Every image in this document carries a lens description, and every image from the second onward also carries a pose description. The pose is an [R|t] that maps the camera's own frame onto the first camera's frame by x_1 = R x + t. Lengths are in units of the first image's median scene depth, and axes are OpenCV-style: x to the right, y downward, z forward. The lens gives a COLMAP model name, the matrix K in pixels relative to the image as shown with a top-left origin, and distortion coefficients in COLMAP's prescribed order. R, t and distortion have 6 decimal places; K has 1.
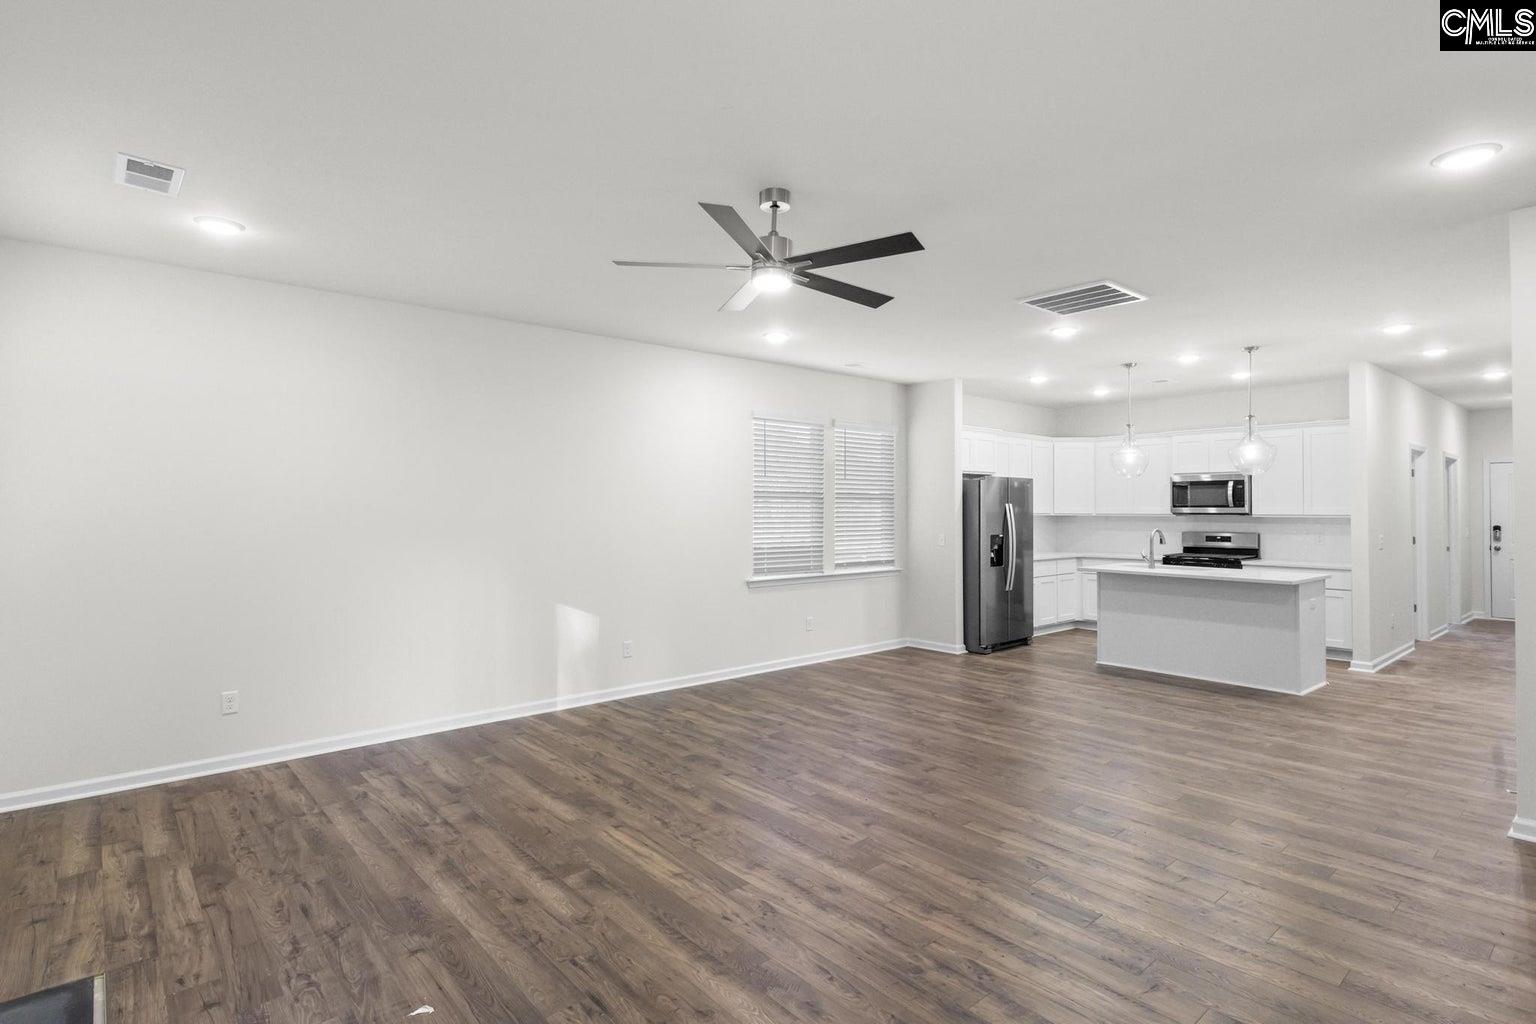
lens RADIAL K [[765.1, 0, 771.5], [0, 765.1, 489.9], [0, 0, 1]] dist [0.022996, -0.003487]
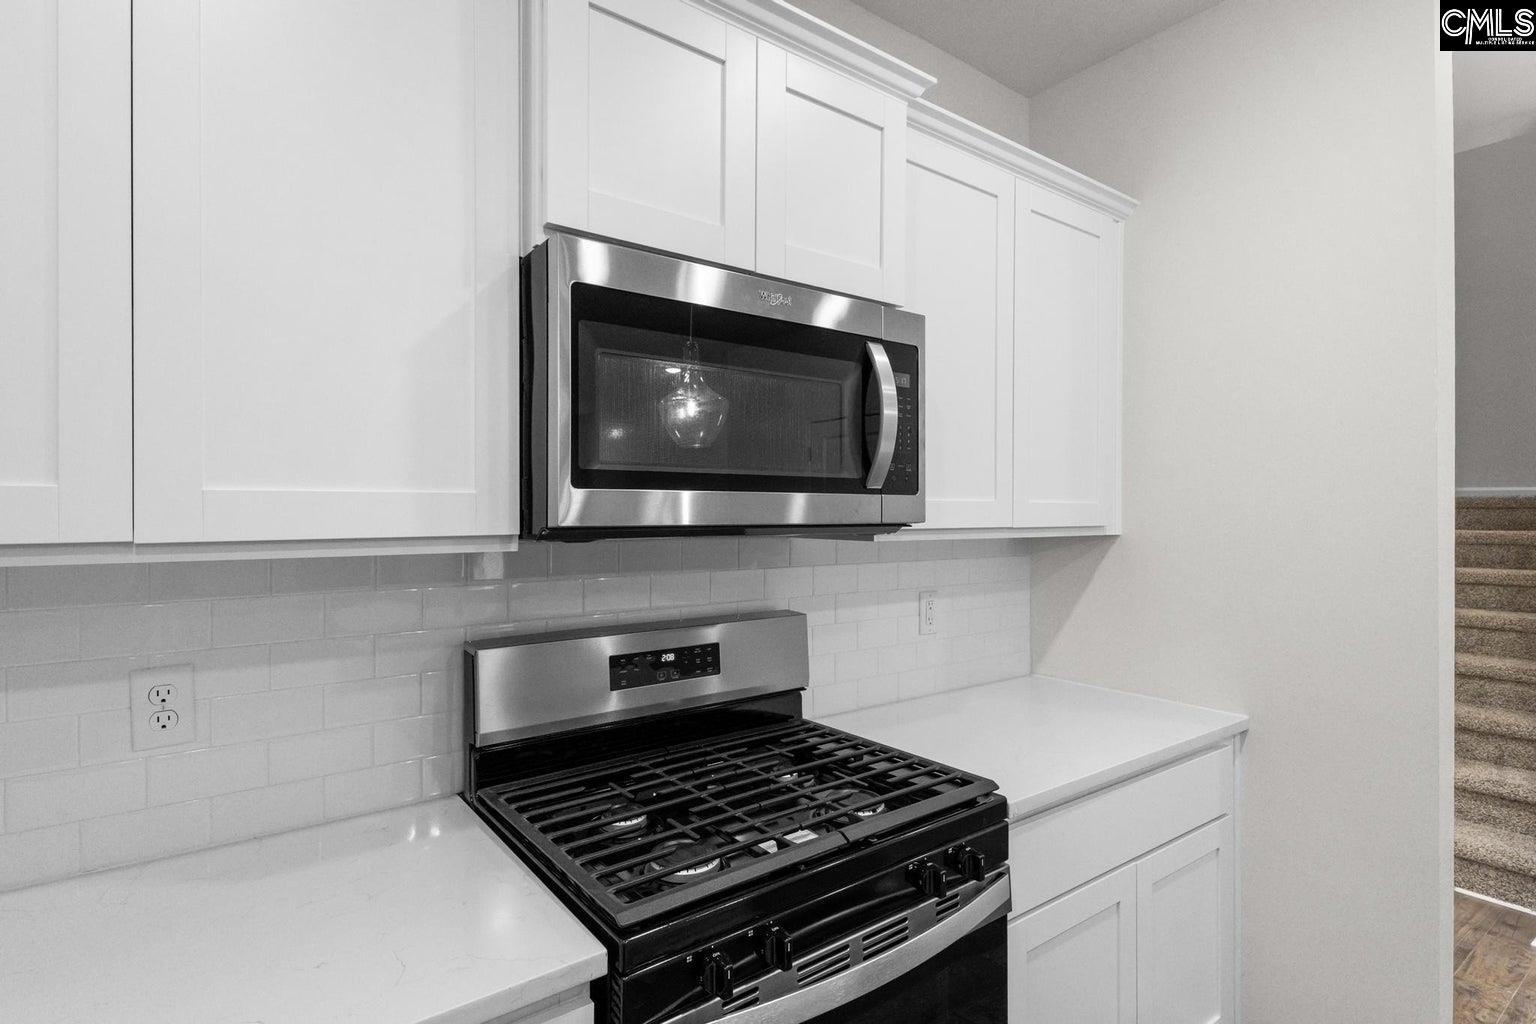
lens RADIAL K [[765.1, 0, 768.2], [0, 765.1, 515.7], [0, 0, 1]] dist [0.022996, -0.003487]
pose [[0.071258, -0.003565, 0.997452, 0.731358], [-0.027398, 0.999609, 0.005530, 0.048263], [-0.997082, -0.027722, 0.071132, 1.763297]]
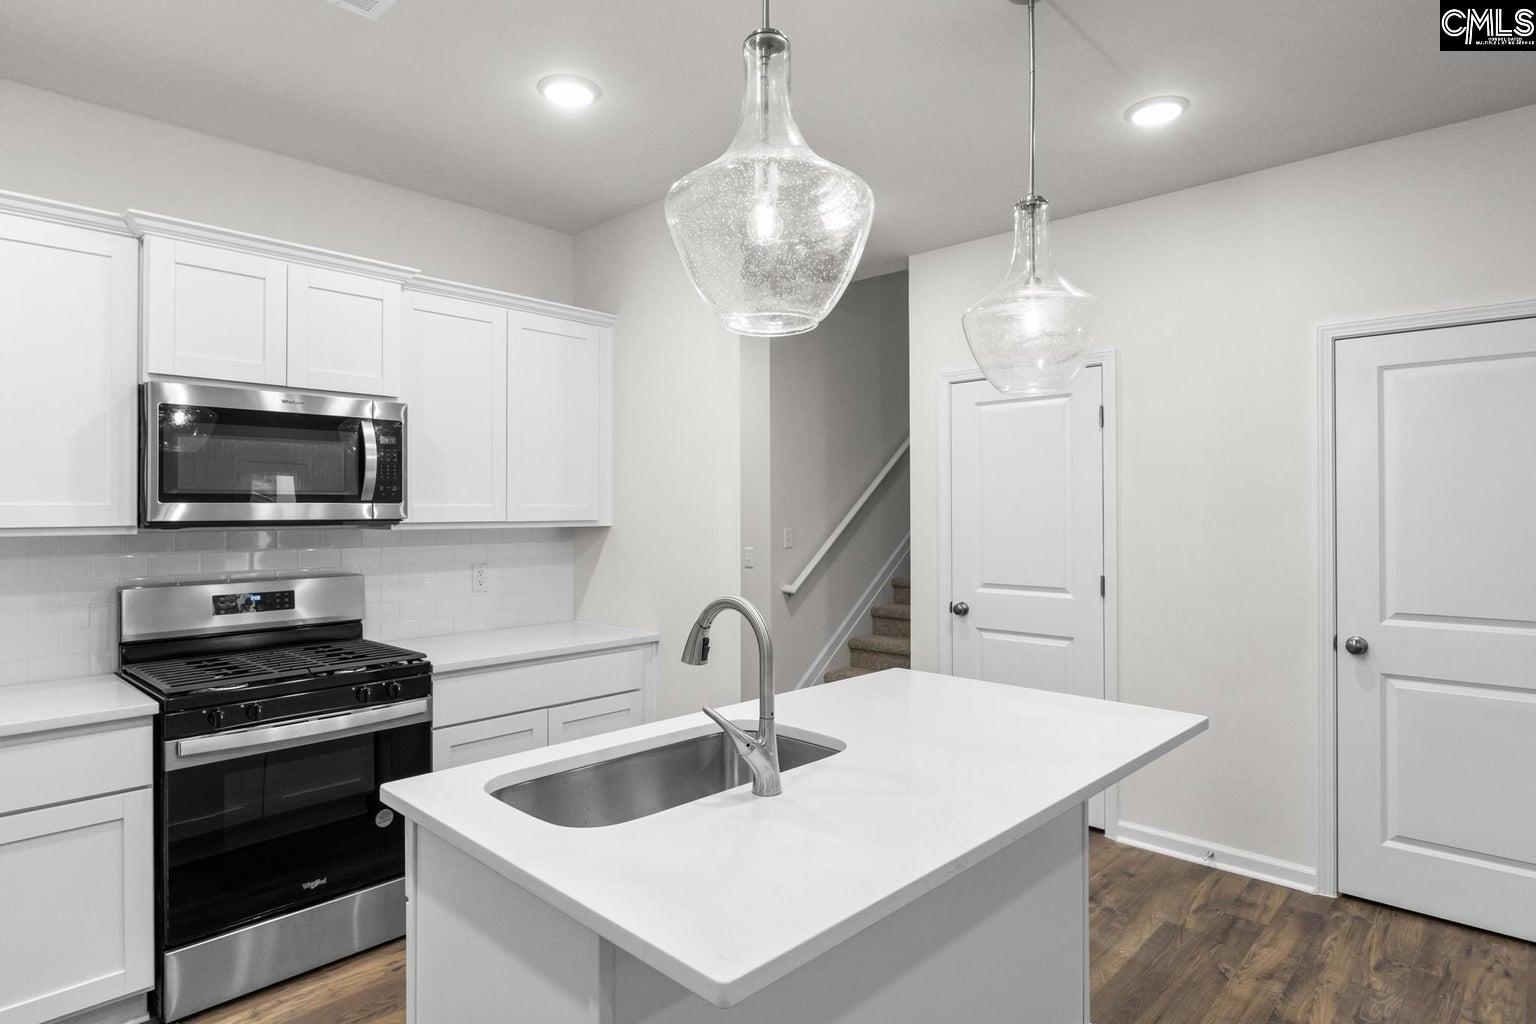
lens RADIAL K [[837.4, 0, 764.1], [0, 837.4, 503.9], [0, 0, 1]] dist [-0.002583, -0.000389]
pose [[-0.100133, 0.007427, 0.994946, 0.398840], [-0.023762, 0.999669, -0.009854, 0.039827], [-0.994690, -0.024629, -0.099923, 1.514311]]
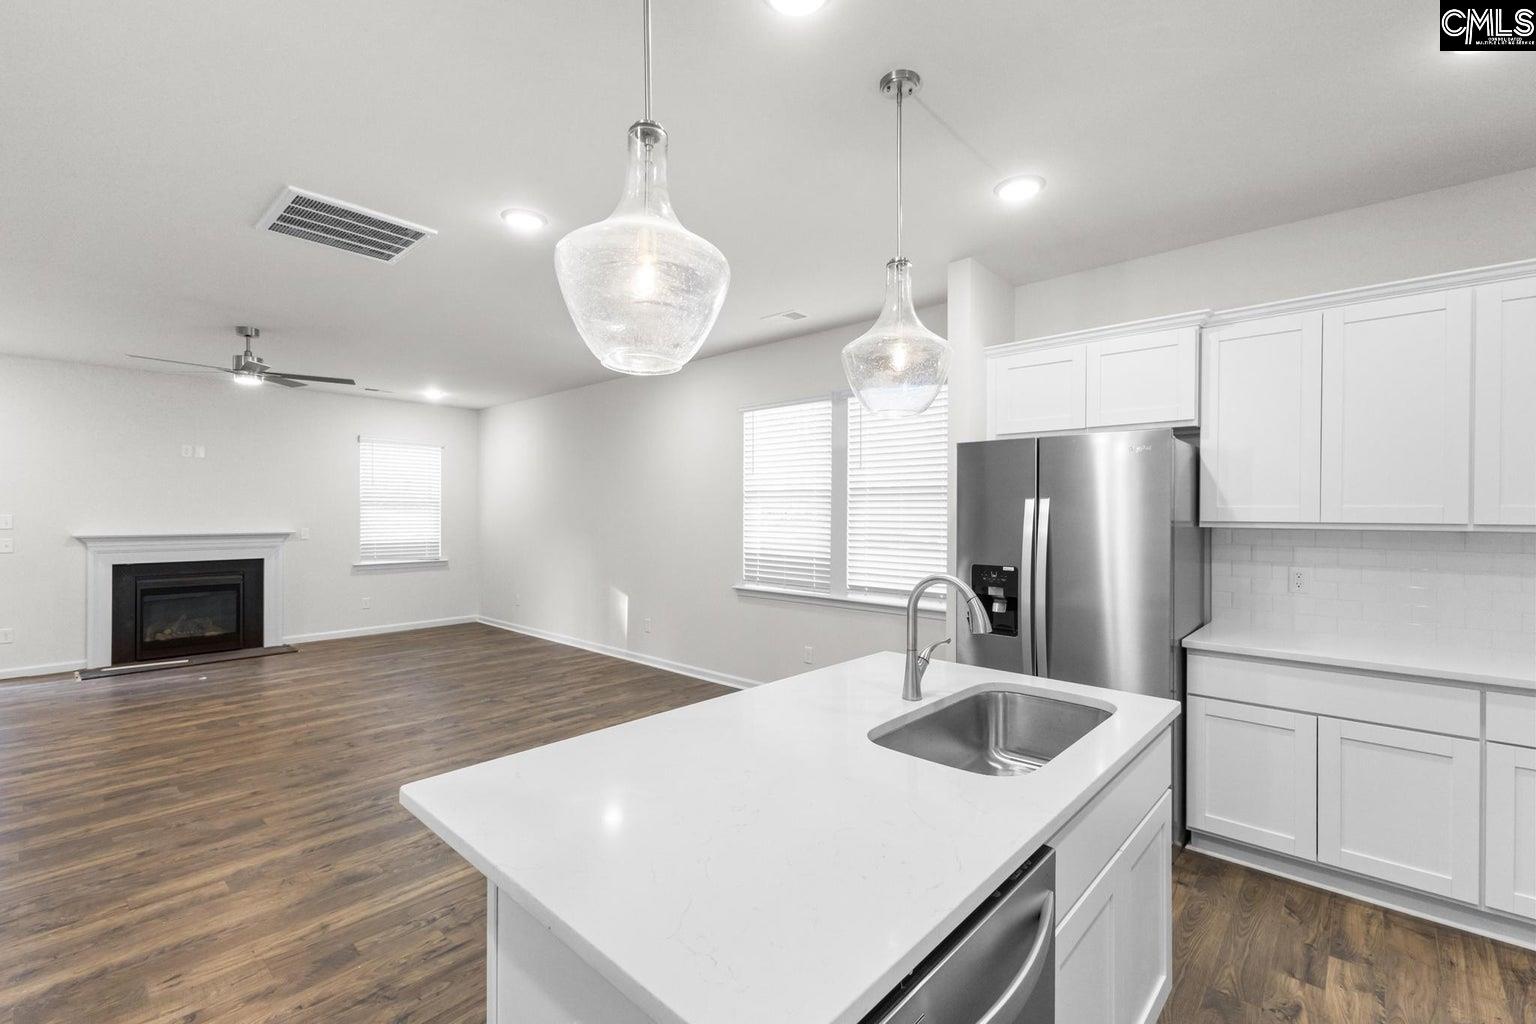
lens RADIAL K [[660.6, 0, 774.6], [0, 660.6, 507.6], [0, 0, 1]] dist [0.000261, 0.002021]
pose [[0.123629, -0.004335, -0.992319, 1.111360], [0.026101, 0.999659, -0.001115, 0.033227], [0.991985, -0.025763, 0.123700, 1.349612]]
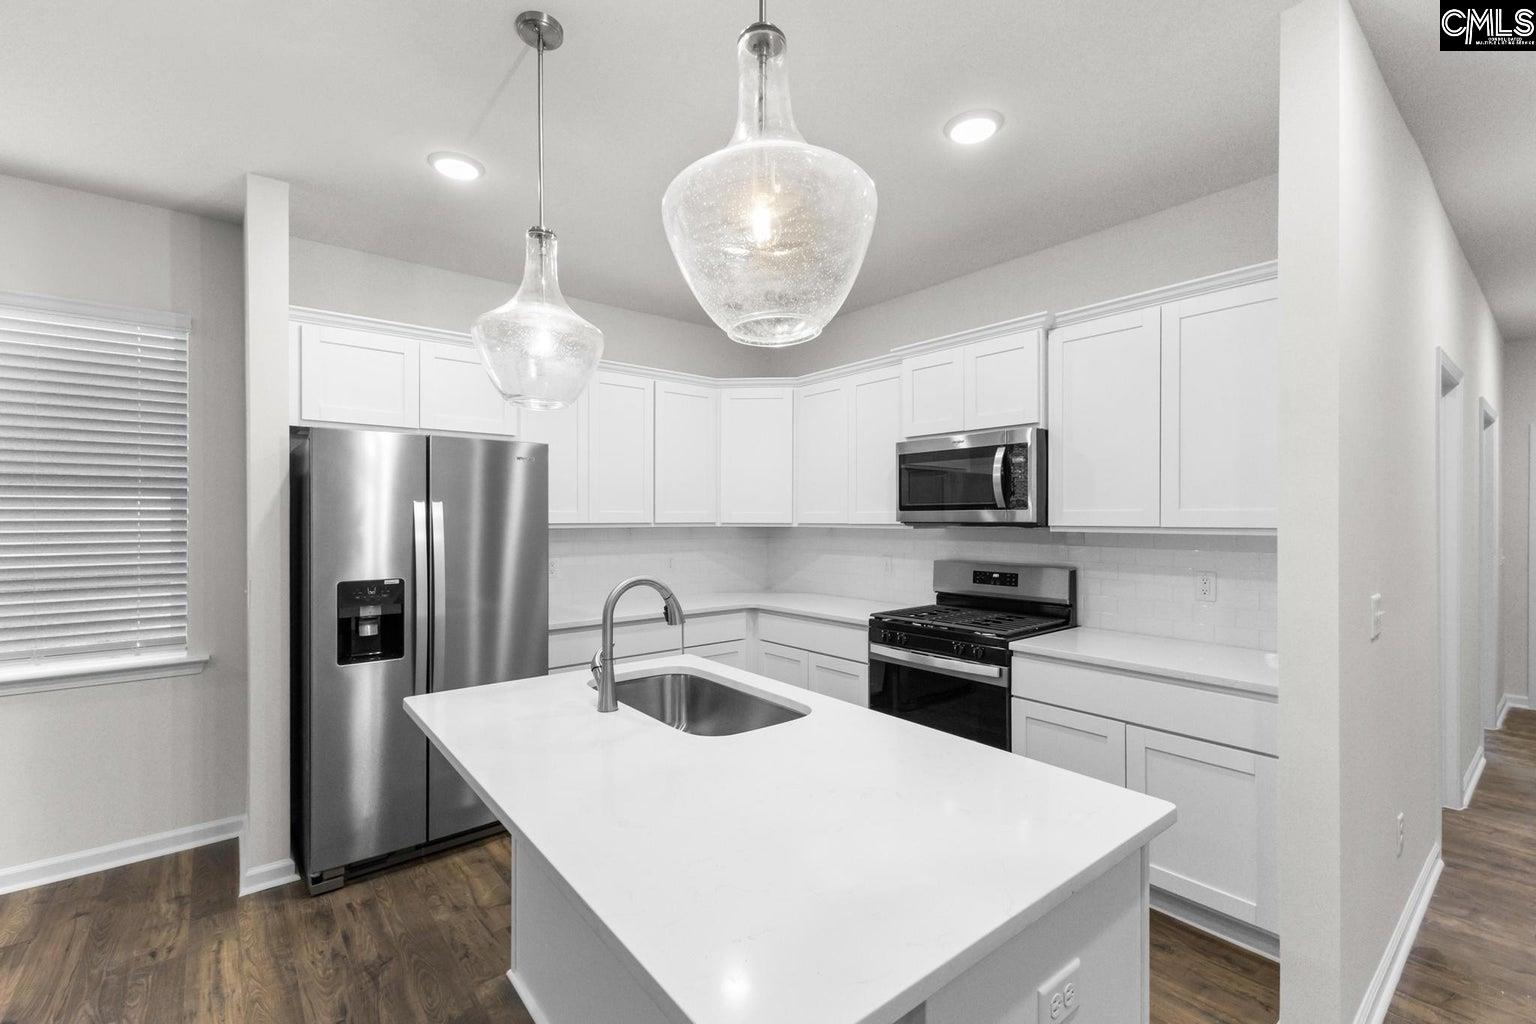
lens RADIAL K [[660.6, 0, 757.5], [0, 660.6, 530.6], [0, 0, 1]] dist [0.000261, 0.002021]
pose [[0.999433, -0.001974, -0.033624, 0.825872], [0.003633, 0.998776, 0.049325, 0.027524], [0.033485, -0.049419, 0.998217, 1.103503]]
